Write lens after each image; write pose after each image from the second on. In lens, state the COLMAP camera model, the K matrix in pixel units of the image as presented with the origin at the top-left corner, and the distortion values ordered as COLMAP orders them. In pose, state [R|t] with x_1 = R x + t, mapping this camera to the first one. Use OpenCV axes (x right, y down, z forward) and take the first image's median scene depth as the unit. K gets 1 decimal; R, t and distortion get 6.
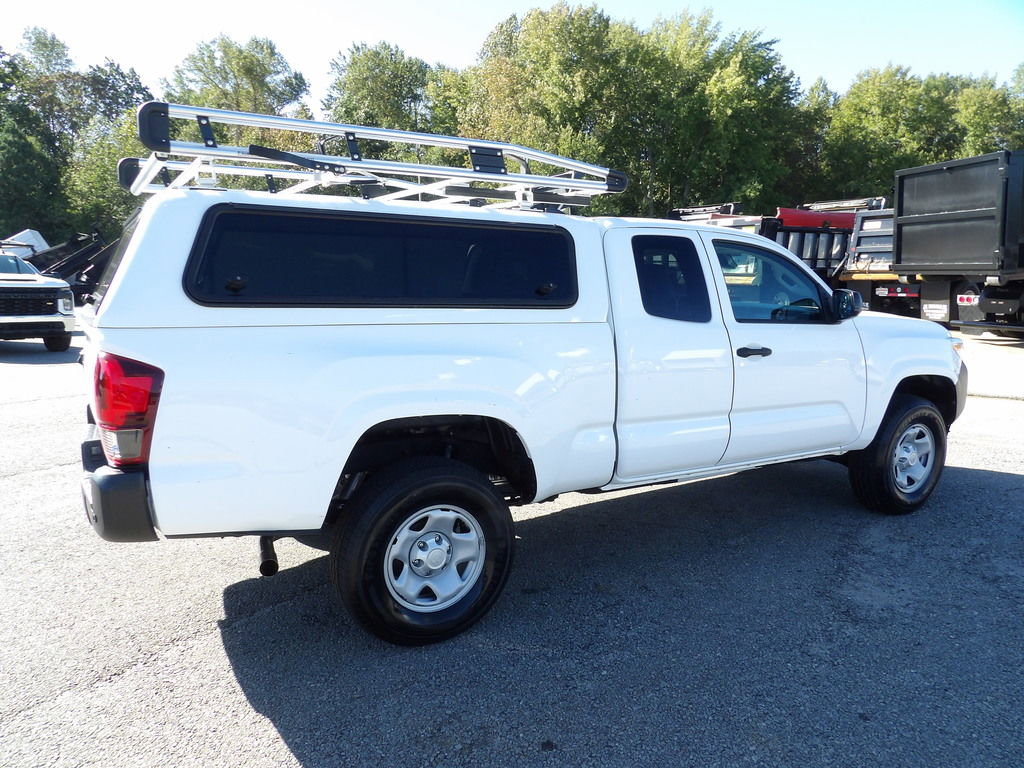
lens RADIAL K [[733.6, 0, 510.3], [0, 733.6, 387.3], [0, 0, 1]] dist [-0.023966, 0.031429]
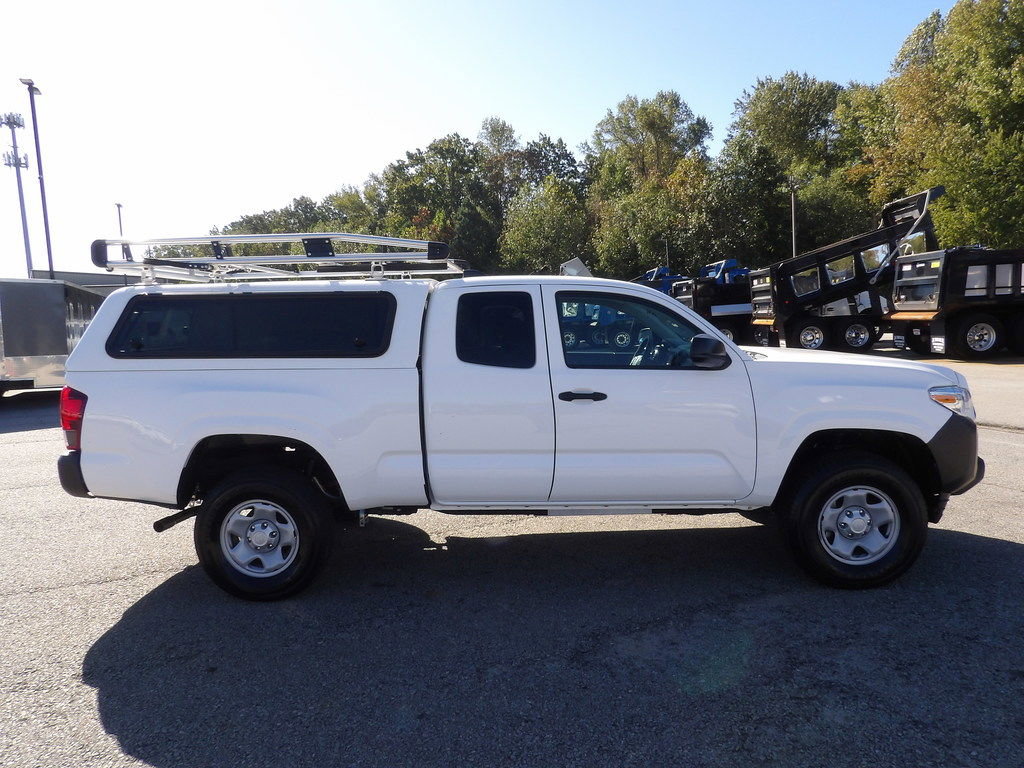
lens RADIAL K [[737.5, 0, 511.7], [0, 737.5, 387.3], [0, 0, 1]] dist [-0.045069, 0.056315]
pose [[0.849056, 0.021153, -0.527879, 0.051315], [-0.047548, 0.998203, -0.036478, -0.001152], [0.526158, 0.056071, 0.848536, 0.003124]]
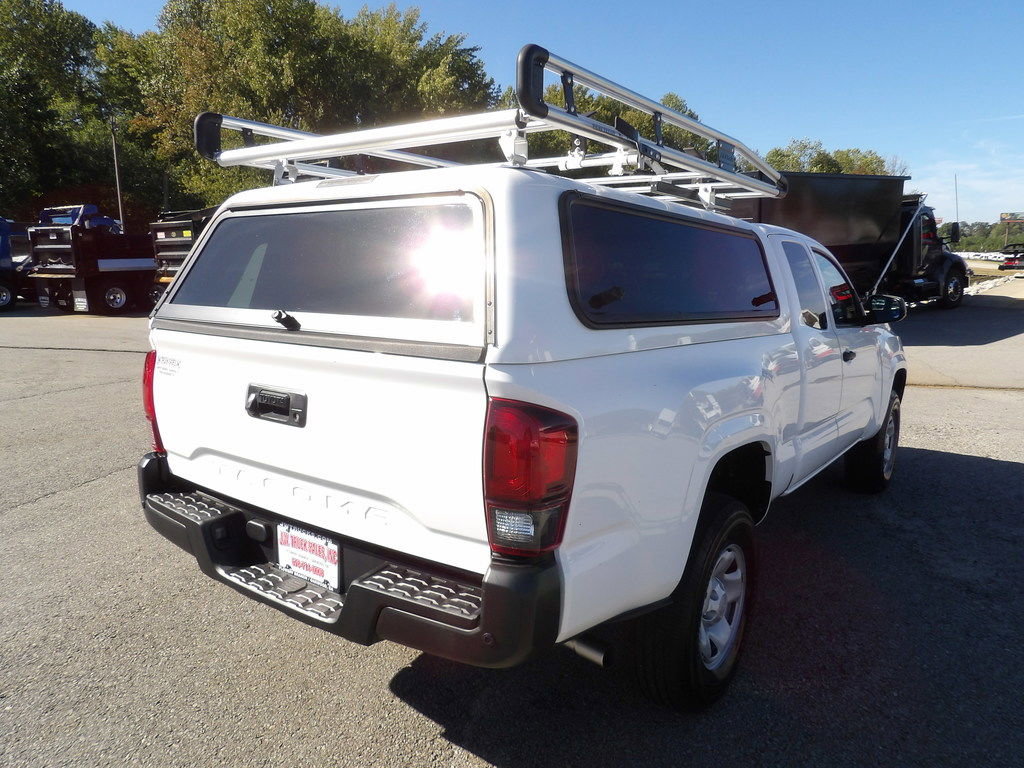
lens RADIAL K [[737.5, 0, 511.7], [0, 737.5, 387.3], [0, 0, 1]] dist [-0.045069, 0.056315]
pose [[0.917643, -0.052176, 0.393965, -0.033480], [0.049334, 0.998632, 0.017346, -0.002861], [-0.394331, 0.003519, 0.918962, 0.014507]]
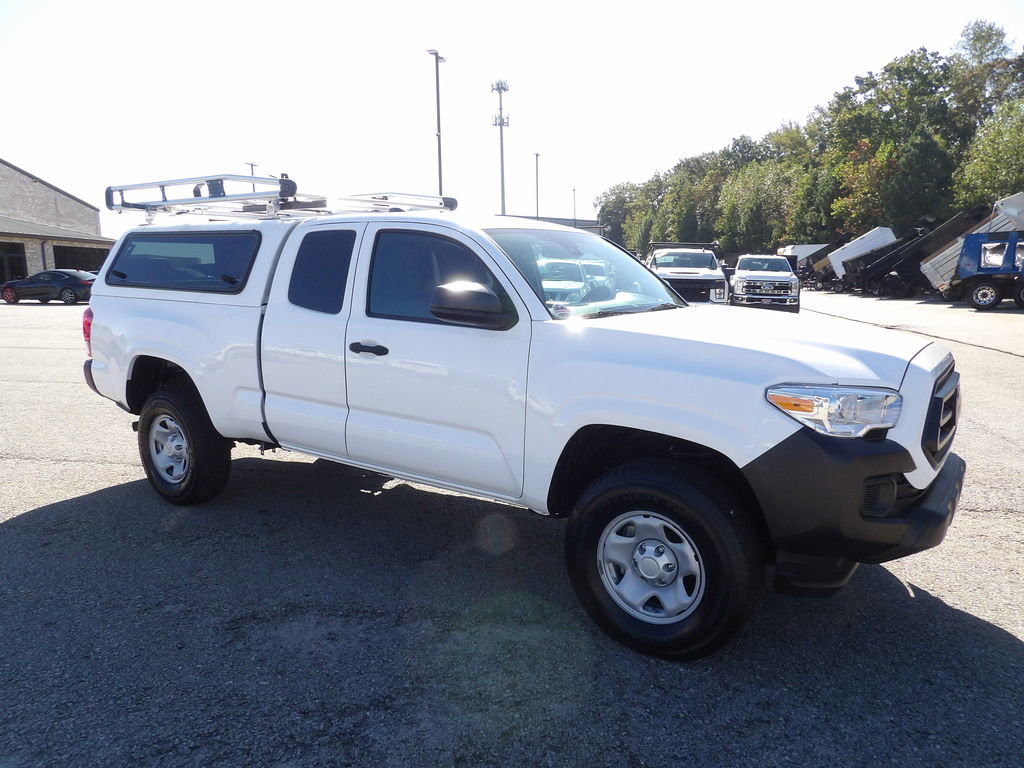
lens RADIAL K [[737.5, 0, 511.7], [0, 737.5, 387.3], [0, 0, 1]] dist [-0.045069, 0.056315]
pose [[0.418796, 0.139800, -0.897255, 0.080349], [-0.133185, 0.986850, 0.091595, -0.007050], [0.898260, 0.081141, 0.431908, 0.048672]]
